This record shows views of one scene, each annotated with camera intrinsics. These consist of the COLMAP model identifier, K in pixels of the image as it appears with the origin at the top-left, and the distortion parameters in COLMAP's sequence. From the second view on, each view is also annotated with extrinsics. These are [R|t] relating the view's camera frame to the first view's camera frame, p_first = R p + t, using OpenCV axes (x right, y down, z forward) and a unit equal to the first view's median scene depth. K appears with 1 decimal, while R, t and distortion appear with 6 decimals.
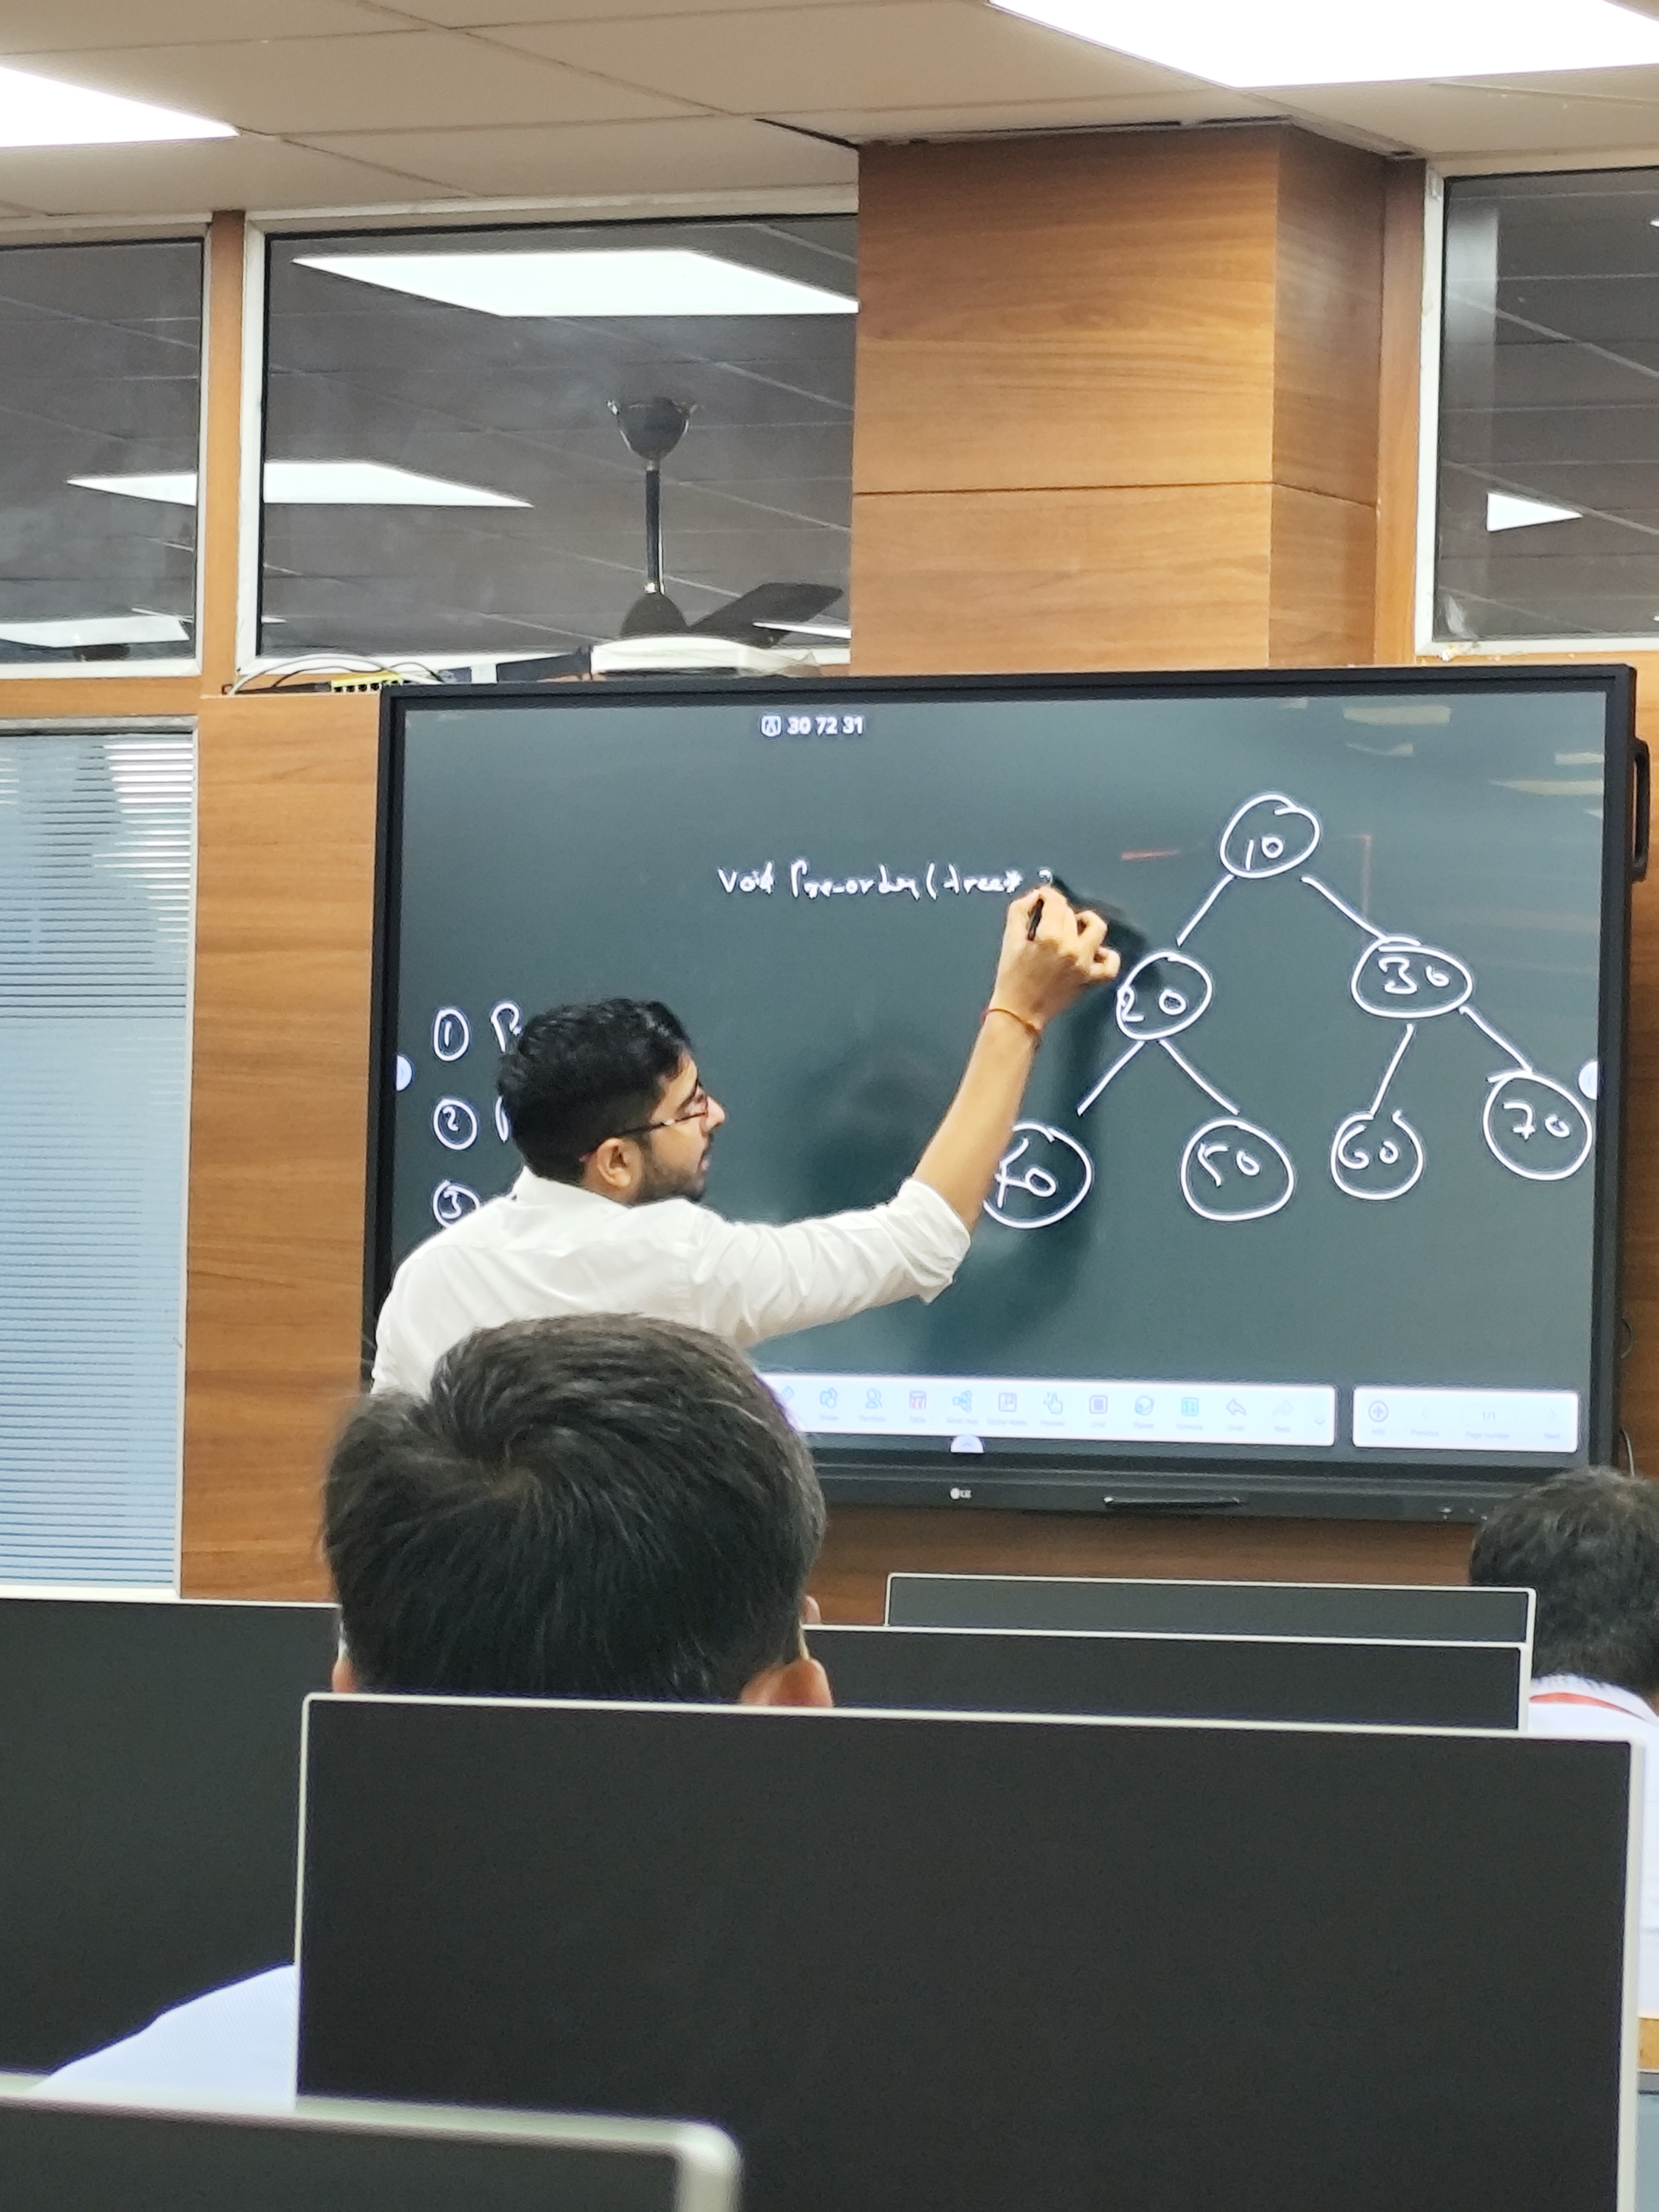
lens RADIAL K [[9418.9, 0, 829.5], [0, 9418.9, 1106.0], [0, 0, 1]] dist [0.161889, -3.133360]
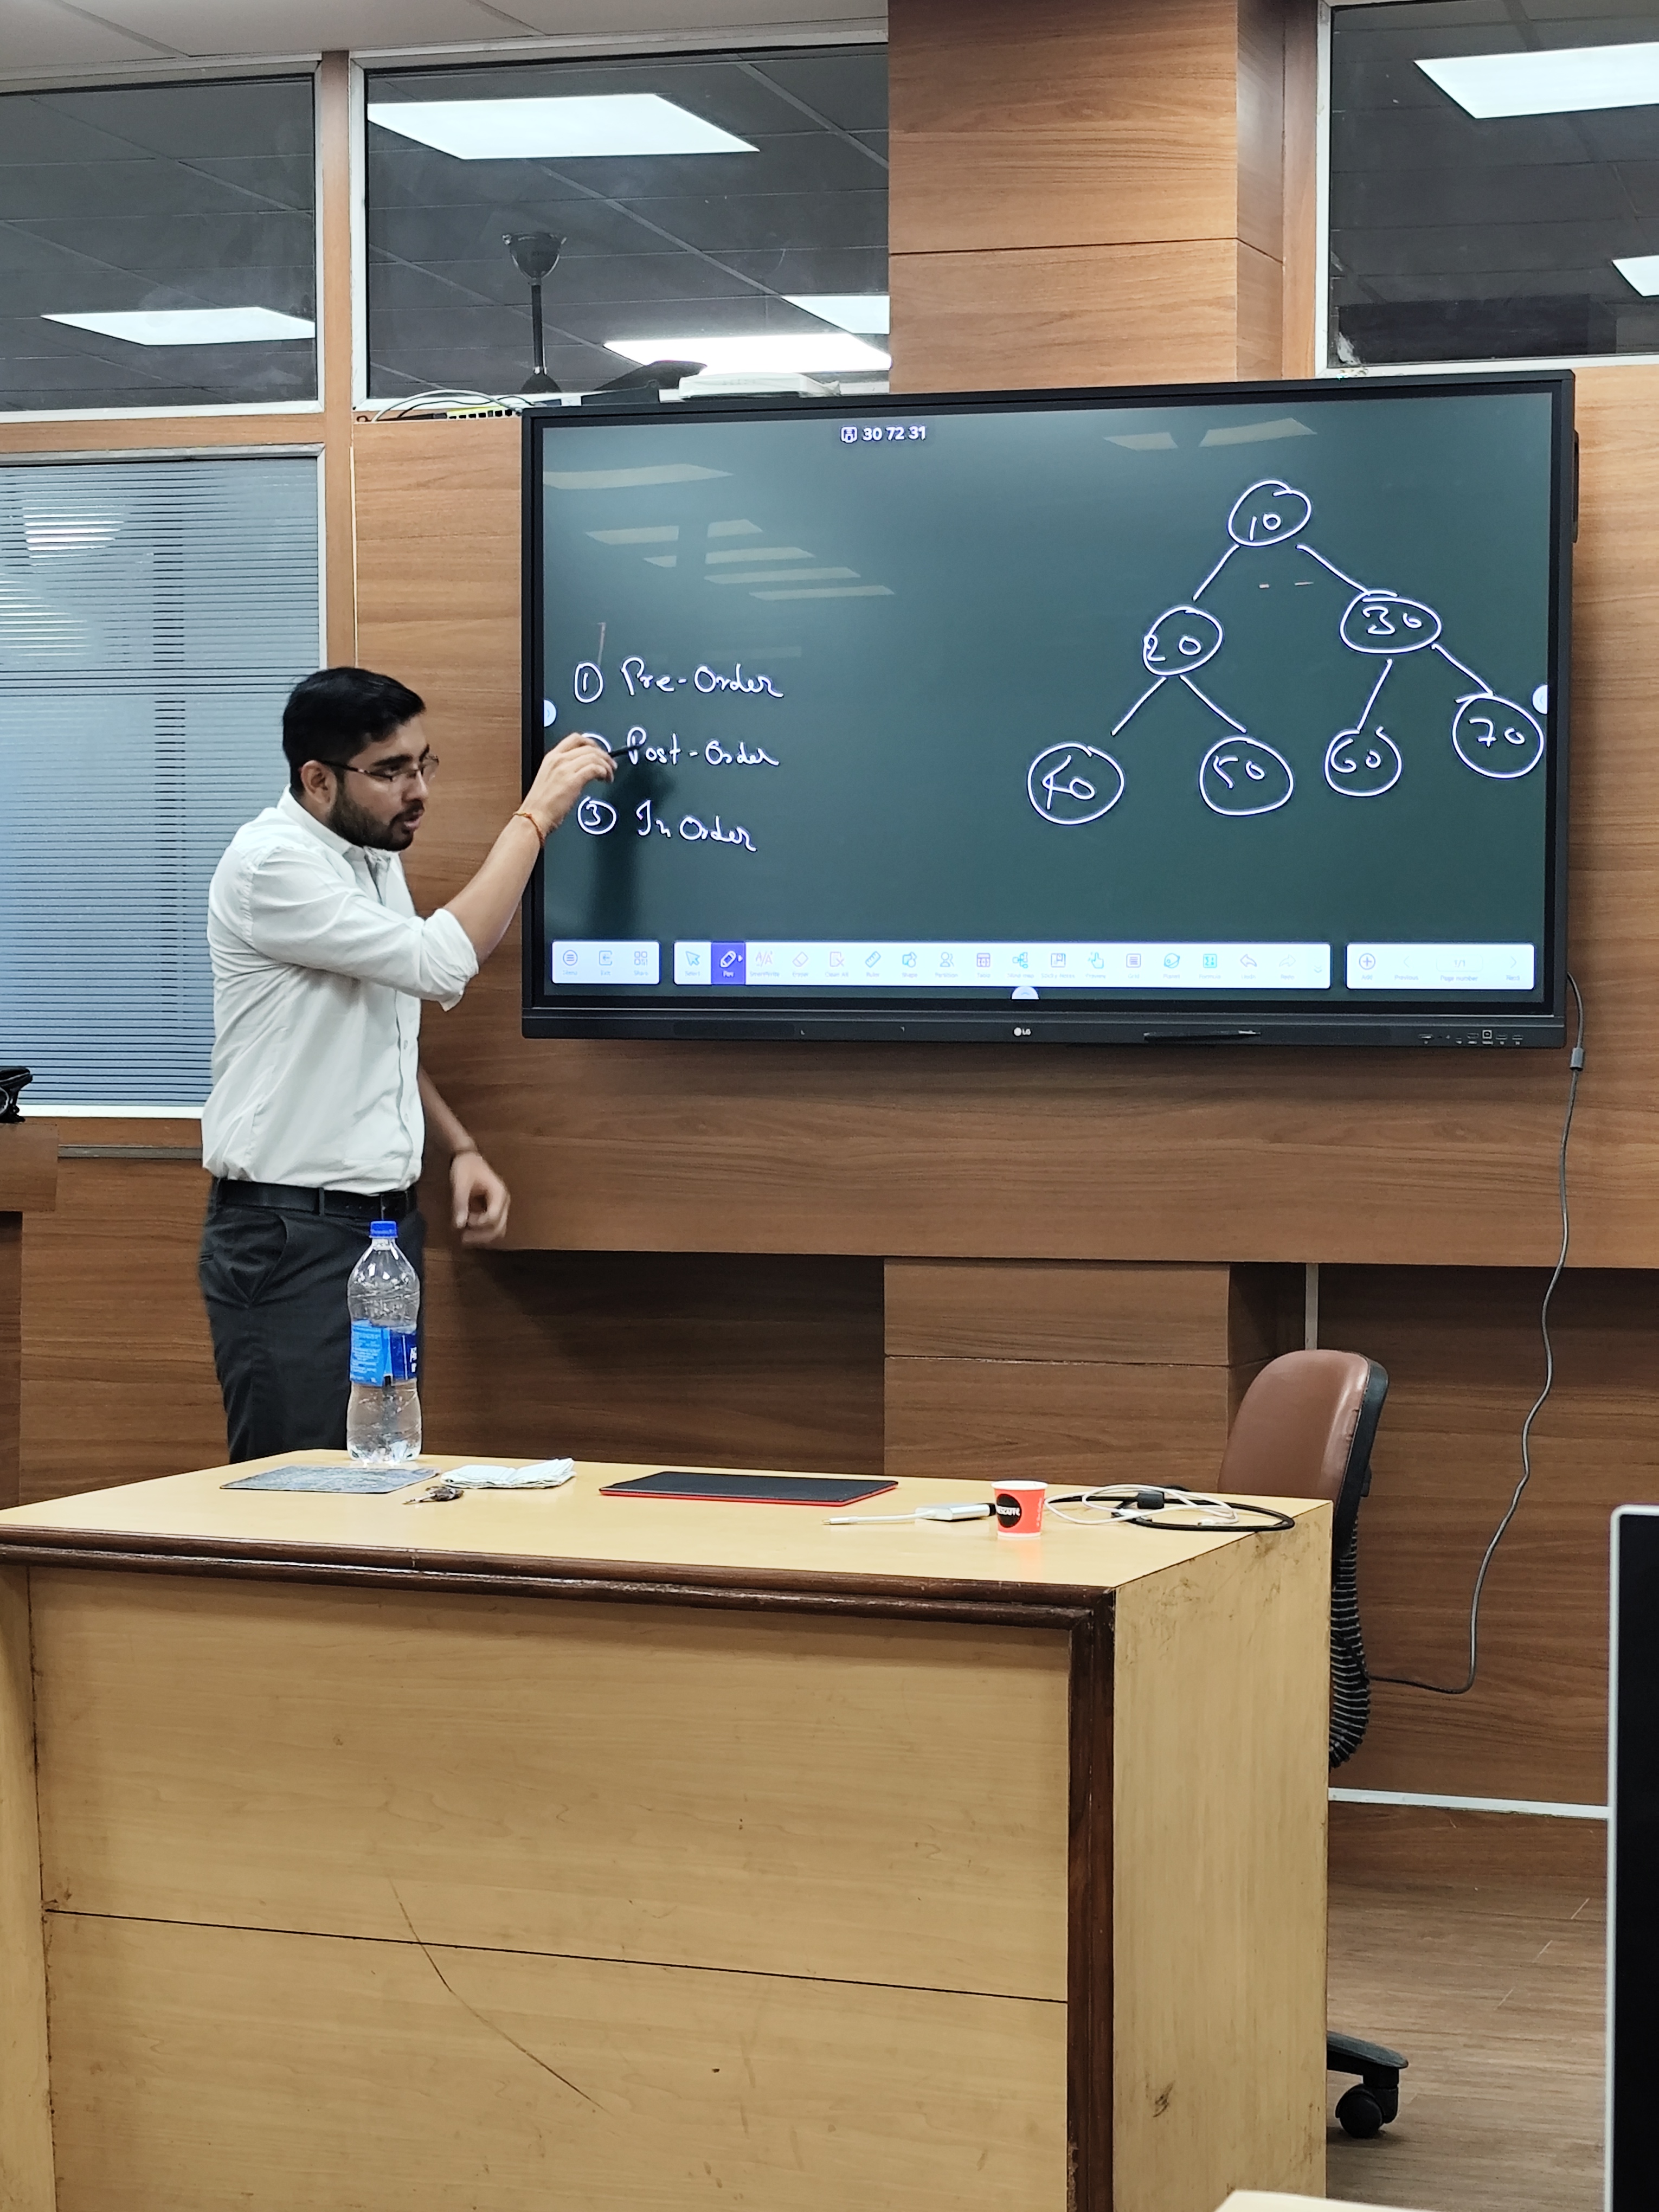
lens RADIAL K [[4891.1, 0, 829.5], [0, 4891.1, 1106.0], [0, 0, 1]] dist [0.209510, -1.044175]
pose [[0.988862, -0.027125, 0.146340, -0.109151], [0.016582, 0.997209, 0.072789, 0.002024], [-0.147906, -0.069552, 0.986553, 0.337355]]
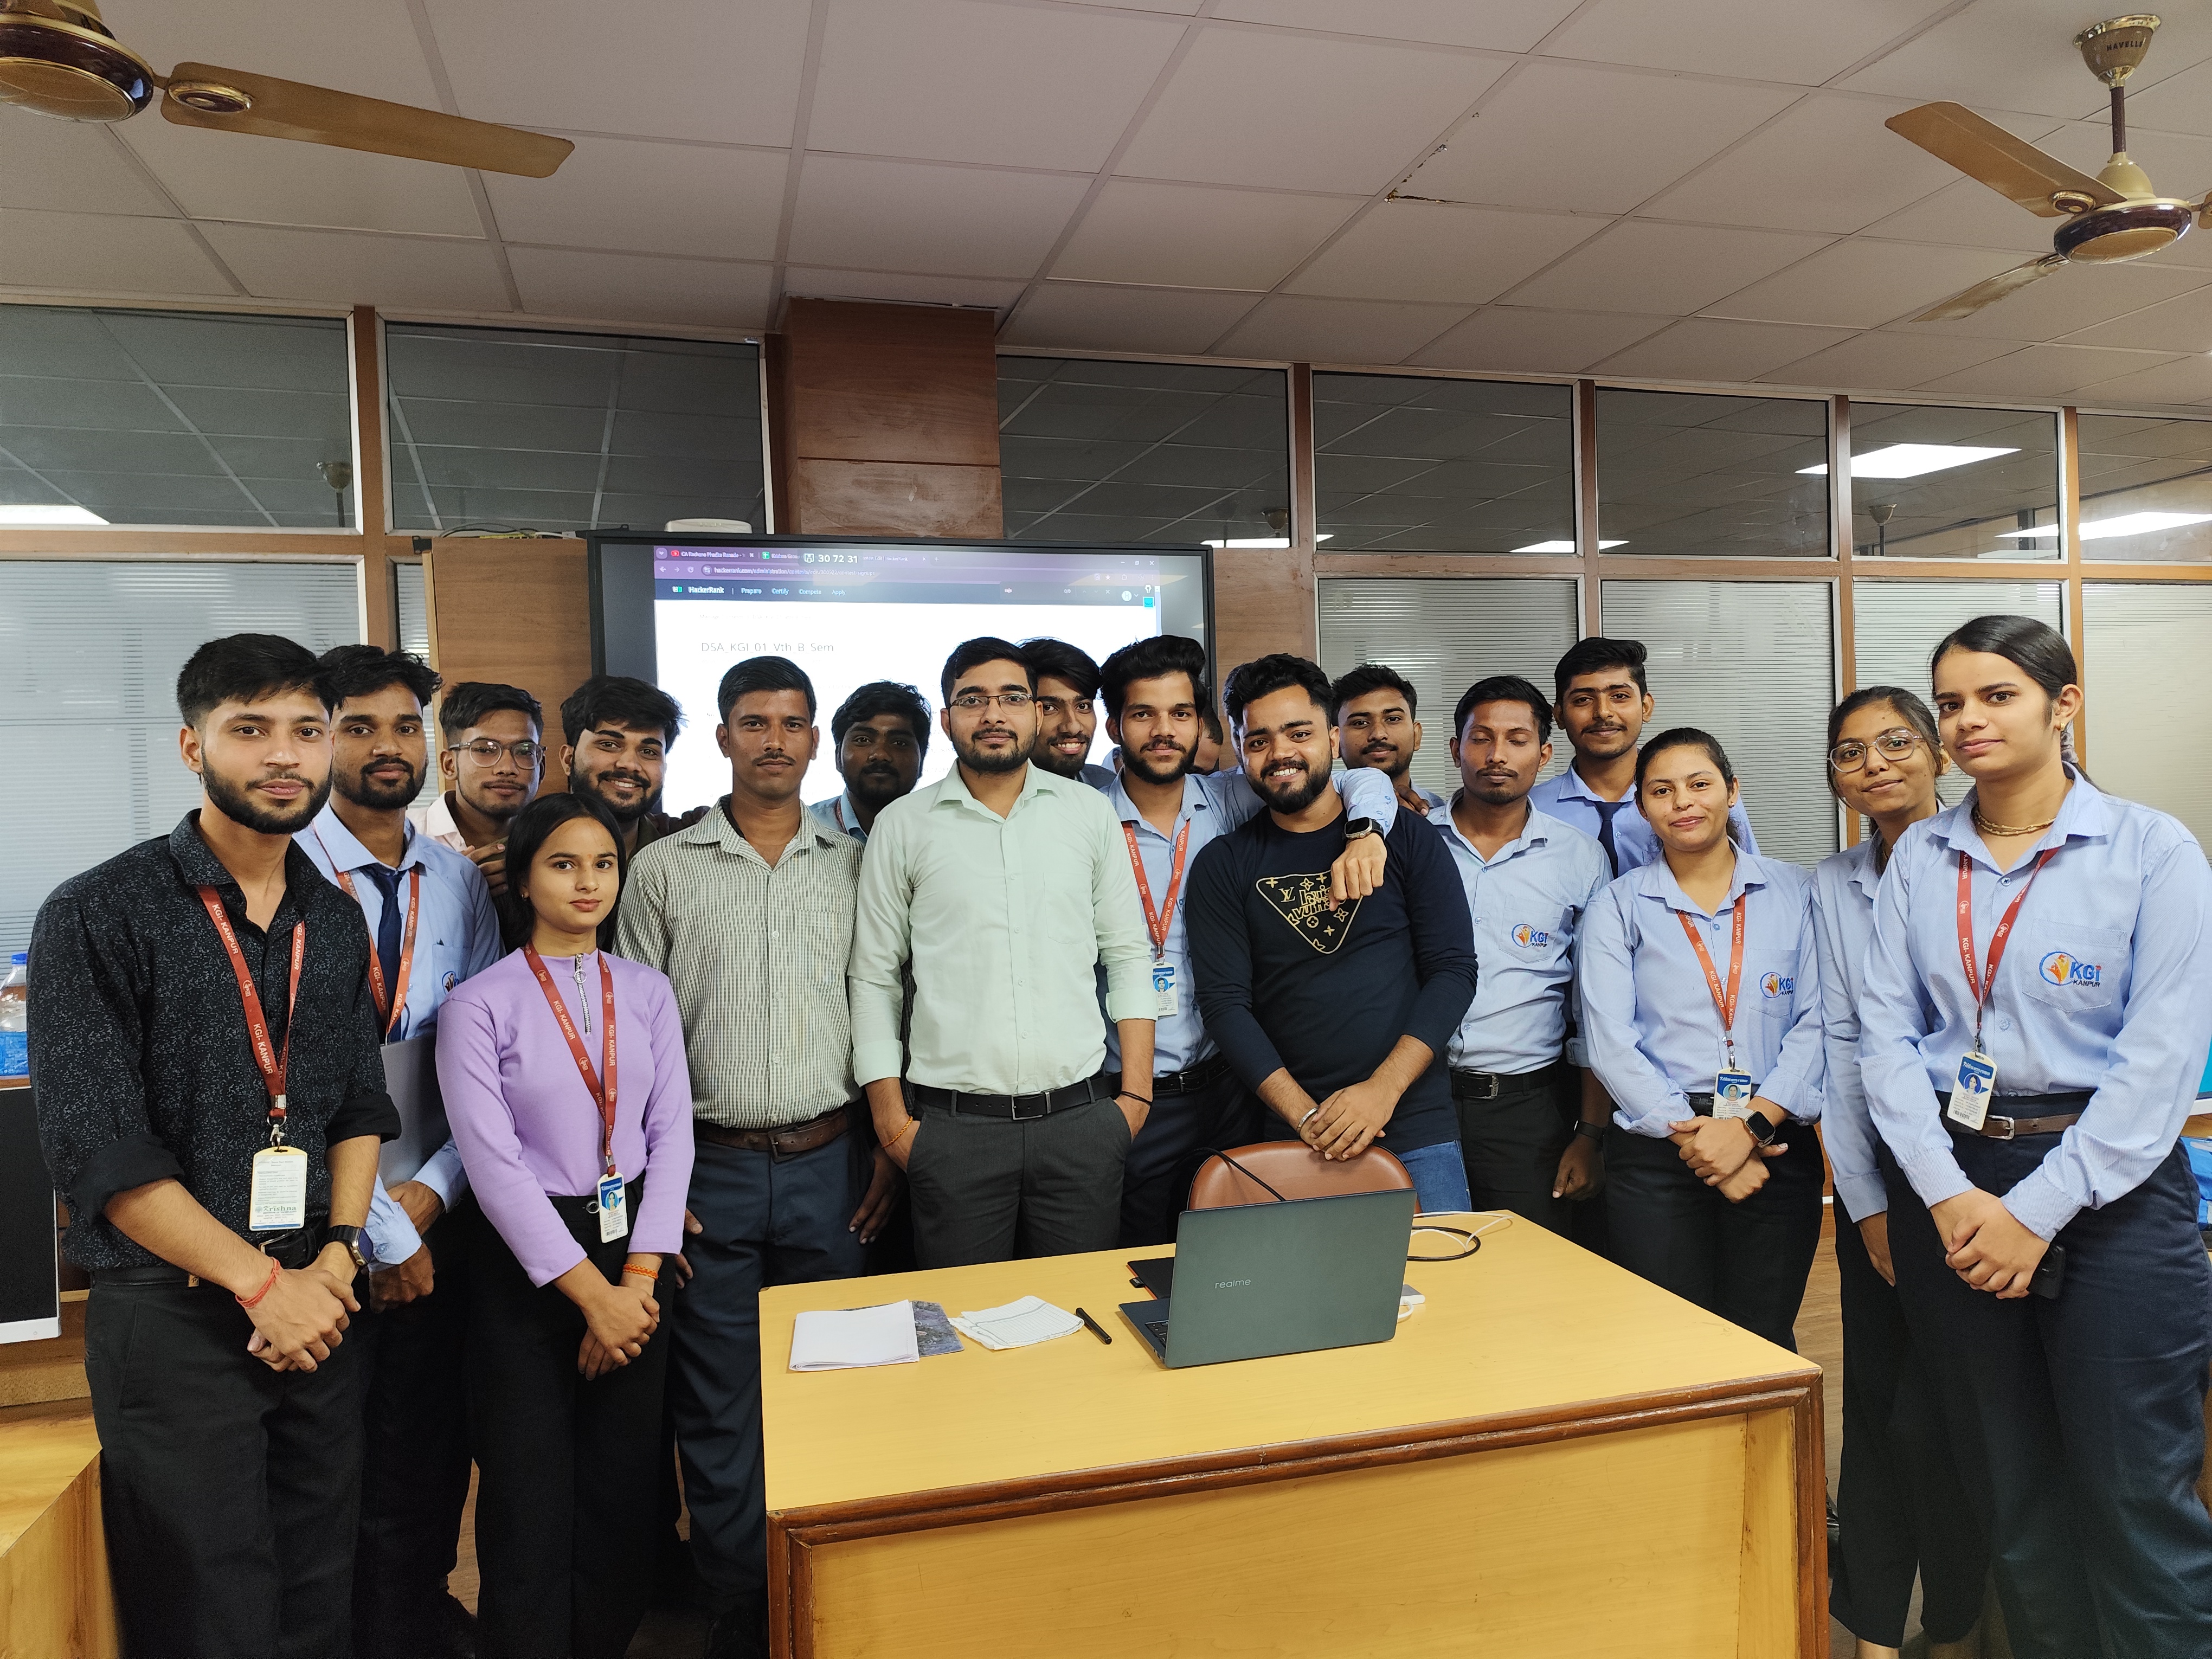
lens RADIAL K [[1492.8, 0, 1106.0], [0, 1492.8, 829.5], [0, 0, 1]] dist [0.001745, 0.000242]
pose [[0.711136, -0.053482, 0.701017, -0.200833], [0.017436, 0.998137, 0.058462, 0.003500], [-0.702838, -0.029351, 0.710744, 0.710785]]
